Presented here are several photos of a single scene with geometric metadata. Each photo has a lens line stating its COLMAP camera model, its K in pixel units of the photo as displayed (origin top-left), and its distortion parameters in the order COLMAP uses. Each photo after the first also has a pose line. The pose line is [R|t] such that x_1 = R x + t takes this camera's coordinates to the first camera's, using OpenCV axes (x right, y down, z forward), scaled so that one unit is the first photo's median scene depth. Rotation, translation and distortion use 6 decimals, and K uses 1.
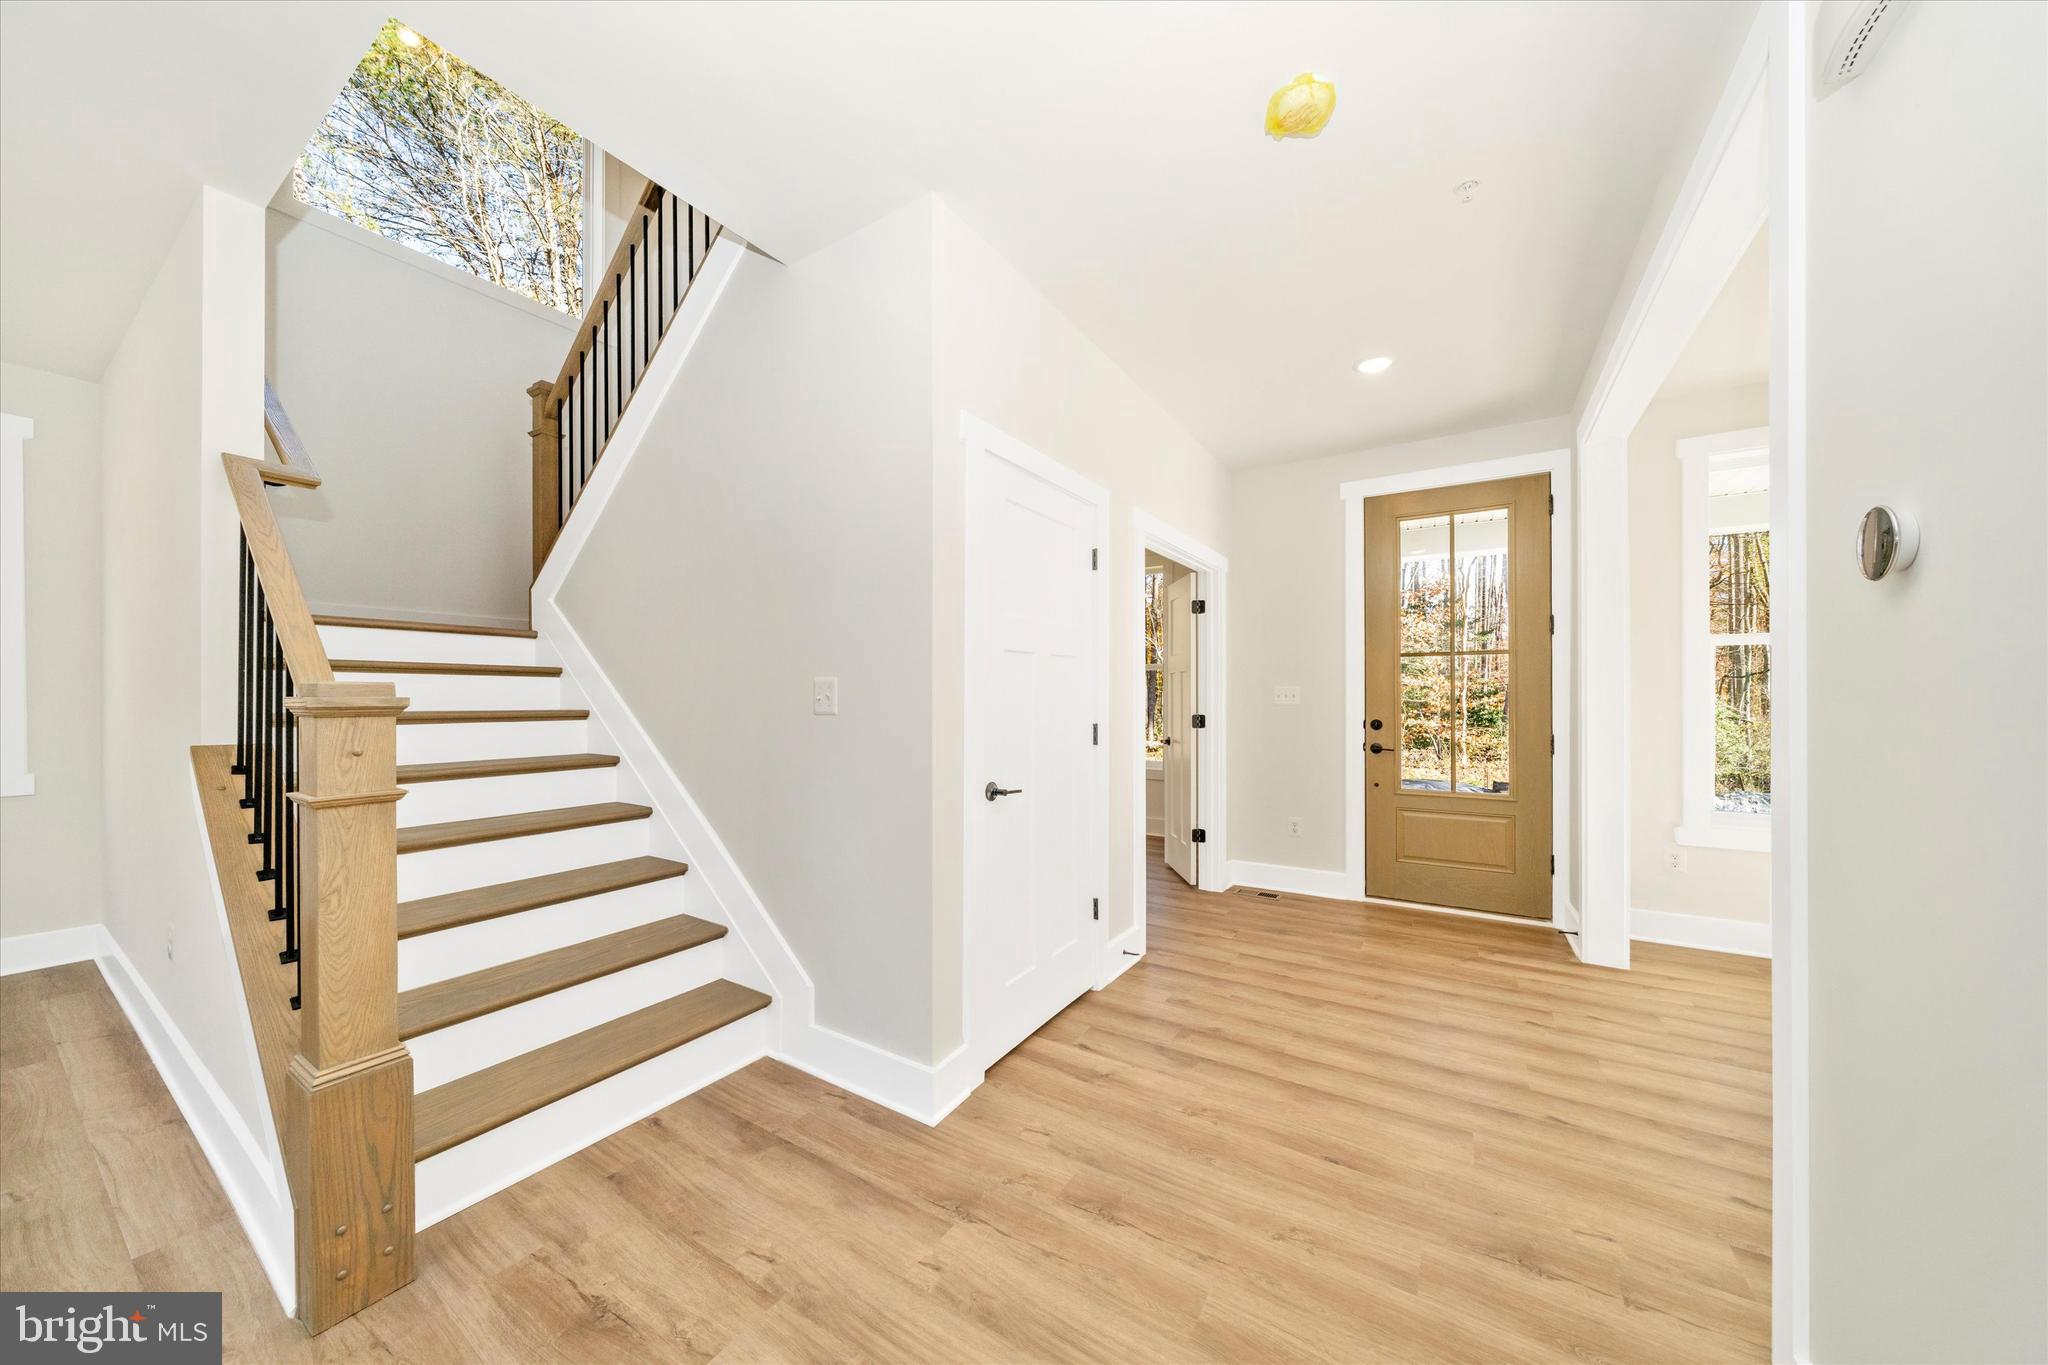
lens RADIAL K [[693.9, 0, 1030.2], [0, 693.9, 698.4], [0, 0, 1]] dist [-0.002881, 0.000240]
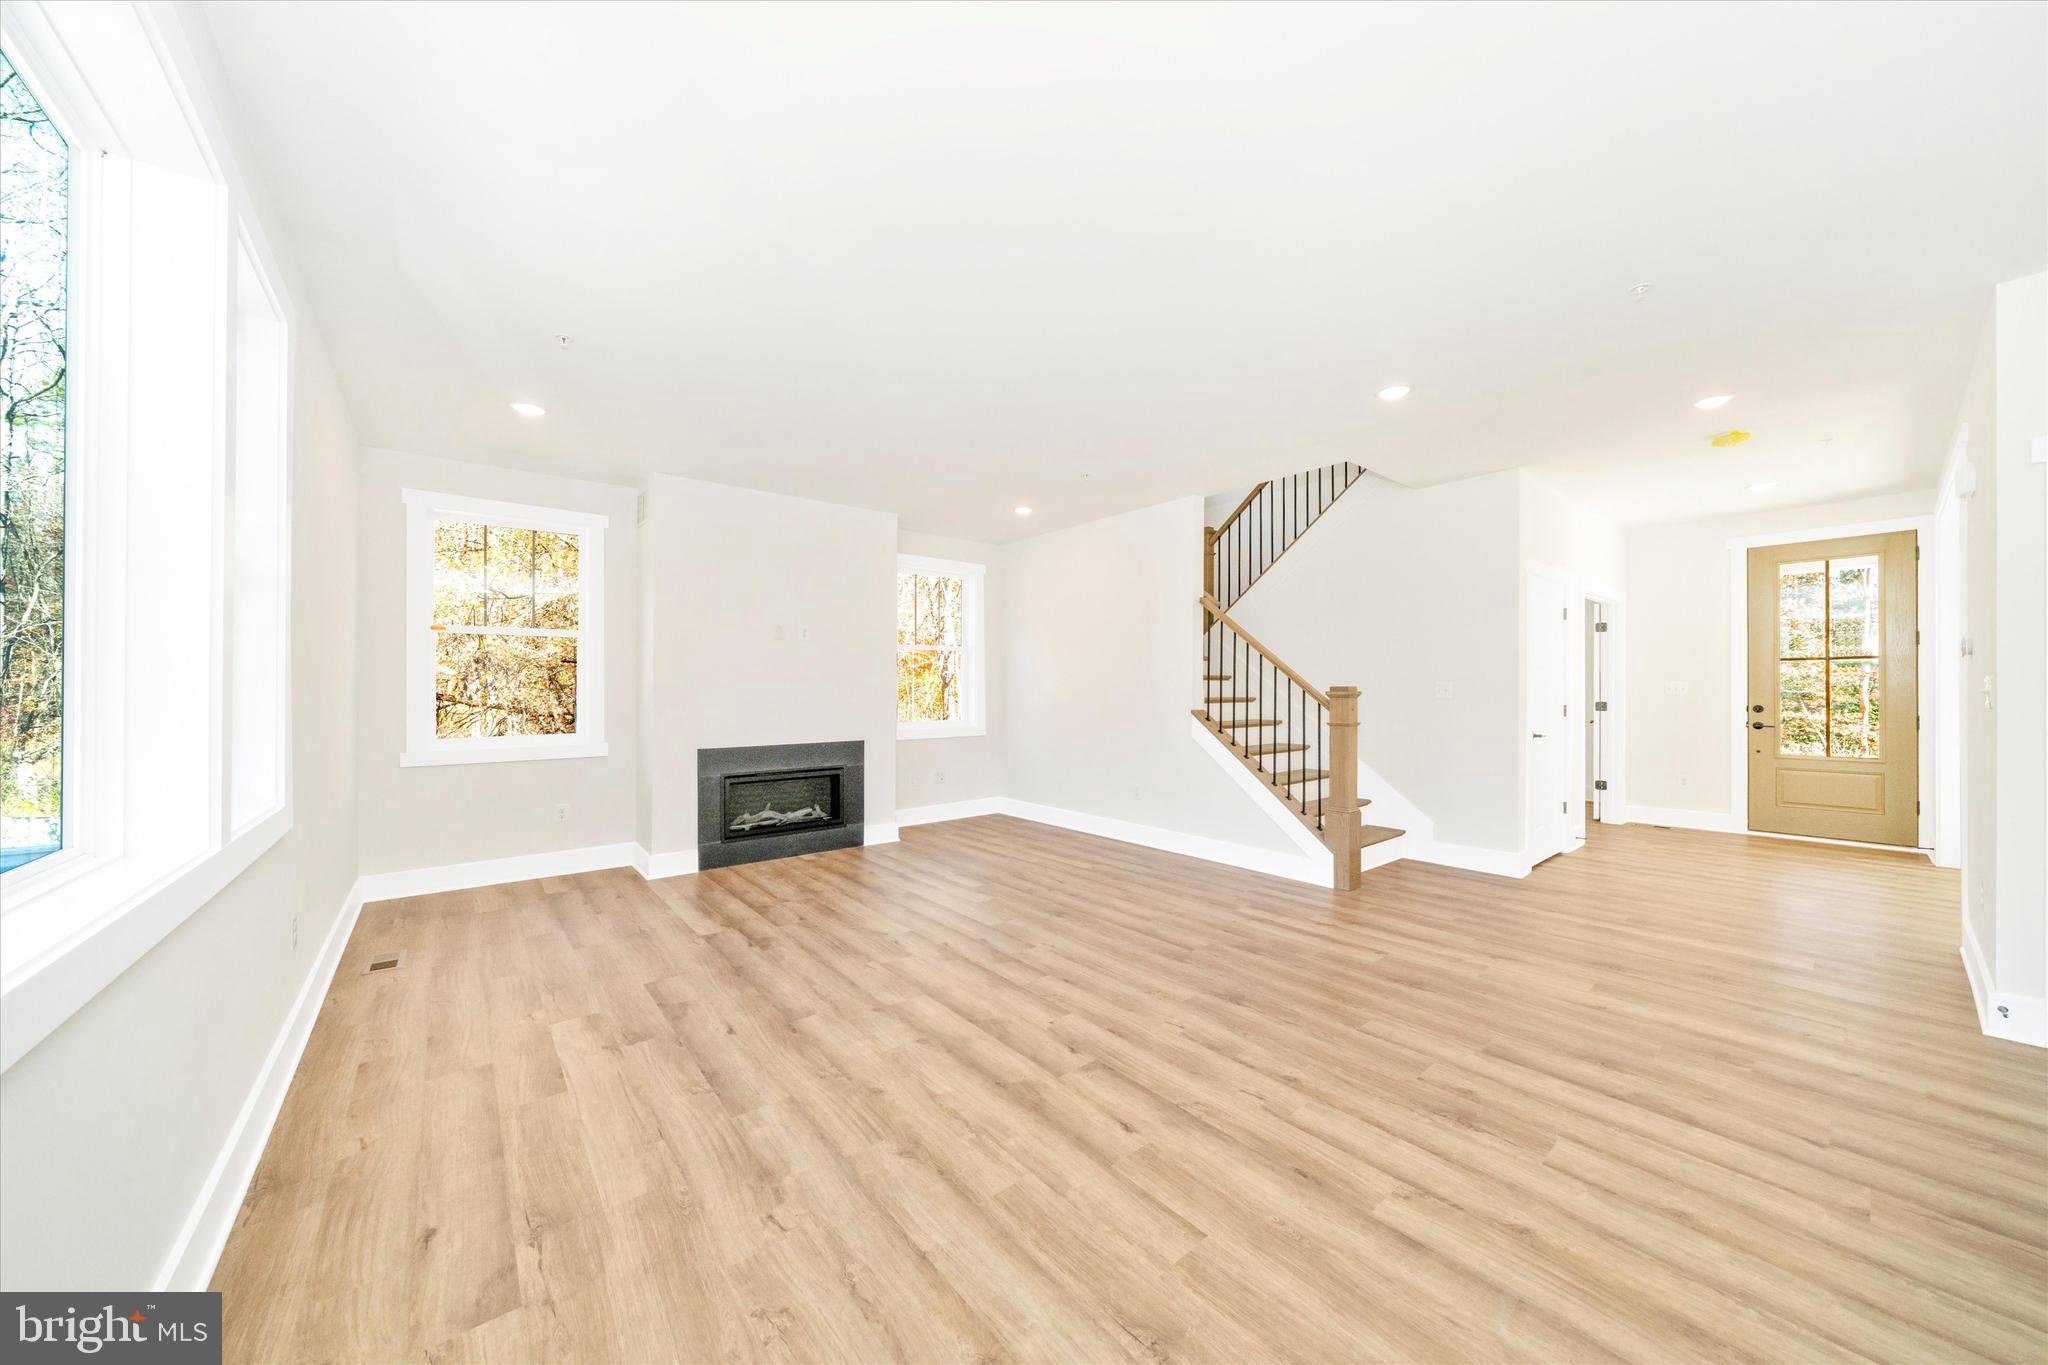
lens RADIAL K [[693.9, 0, 1039.8], [0, 693.9, 692.1], [0, 0, 1]] dist [-0.002881, 0.000240]
pose [[0.948496, -0.001130, -0.316786, -1.105744], [0.002222, 0.999993, 0.003086, -0.010548], [0.316780, -0.003631, 0.948492, -2.000814]]
